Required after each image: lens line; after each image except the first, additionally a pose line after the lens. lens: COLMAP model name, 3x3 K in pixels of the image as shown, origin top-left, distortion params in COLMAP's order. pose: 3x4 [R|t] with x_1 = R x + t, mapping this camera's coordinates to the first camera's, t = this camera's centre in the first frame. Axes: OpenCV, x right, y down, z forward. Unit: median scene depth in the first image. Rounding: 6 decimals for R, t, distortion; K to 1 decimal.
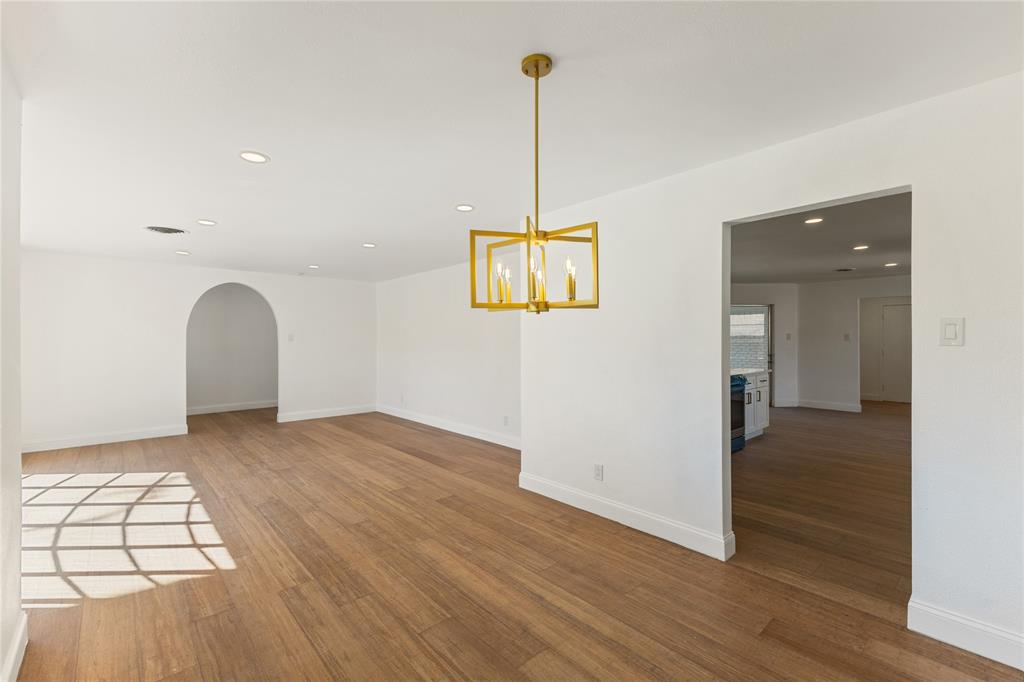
lens RADIAL K [[441.9, 0, 516.4], [0, 441.9, 346.2], [0, 0, 1]] dist [0.006694, 0.000598]
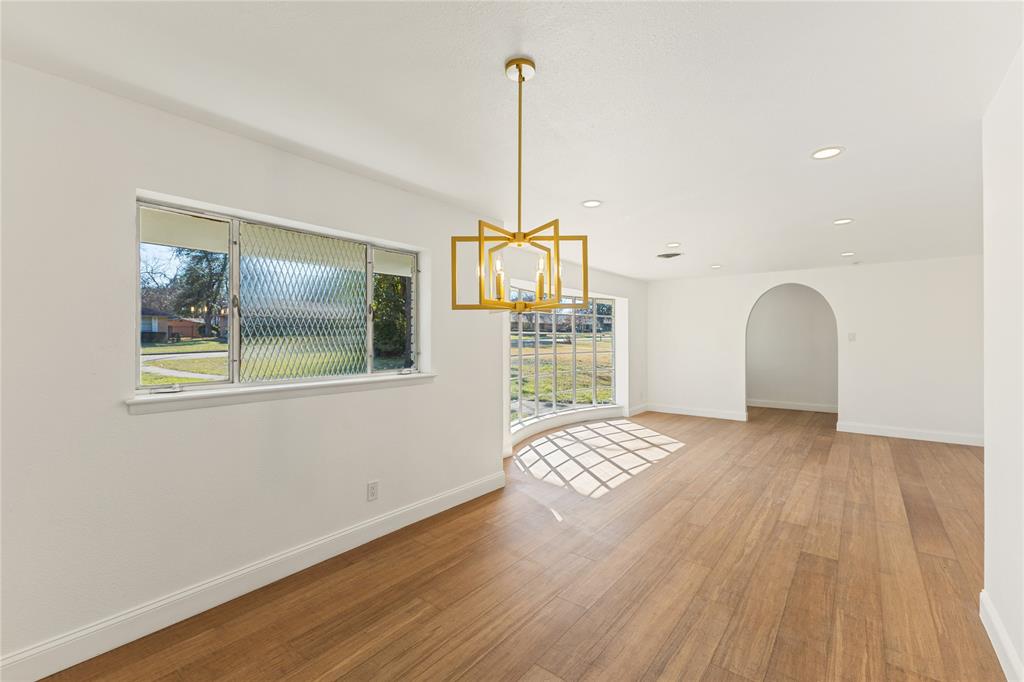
lens RADIAL K [[443.5, 0, 514.5], [0, 443.5, 339.9], [0, 0, 1]] dist [0.005201, -0.000170]
pose [[0.162137, 0.008928, -0.986728, 0.457023], [-0.025381, 0.999666, 0.004875, -0.002885], [0.986442, 0.024254, 0.162309, 0.363916]]
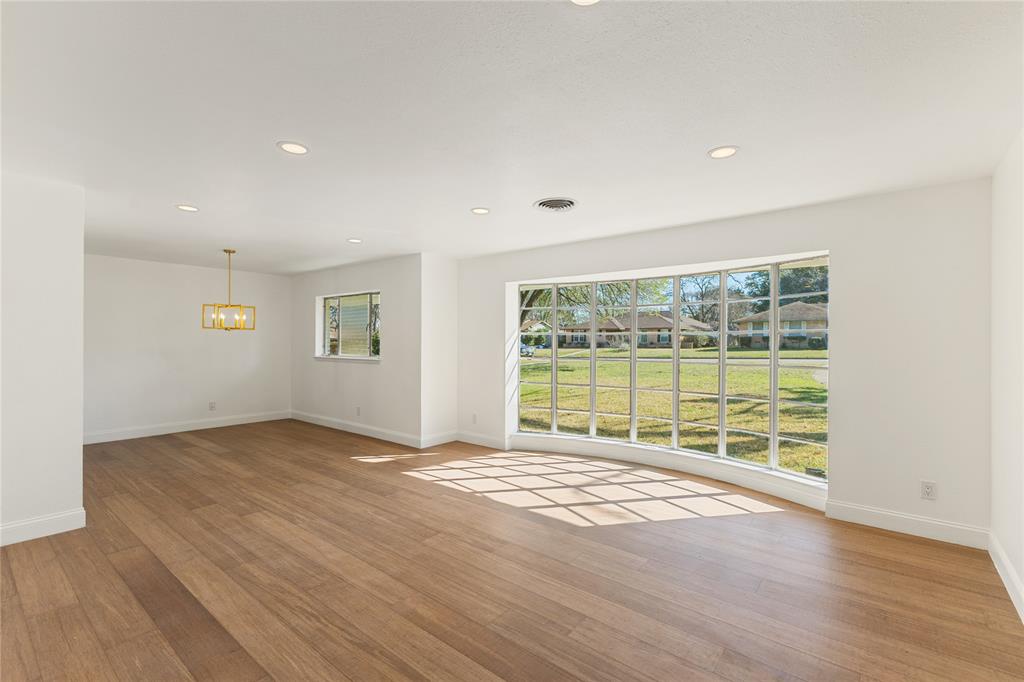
lens RADIAL K [[443.5, 0, 514.5], [0, 443.5, 339.9], [0, 0, 1]] dist [0.005201, -0.000170]
pose [[-0.987078, -0.000789, -0.160239, -0.636767], [-0.004474, 0.999734, 0.022637, -0.036146], [0.160179, 0.023062, -0.986819, 1.954821]]
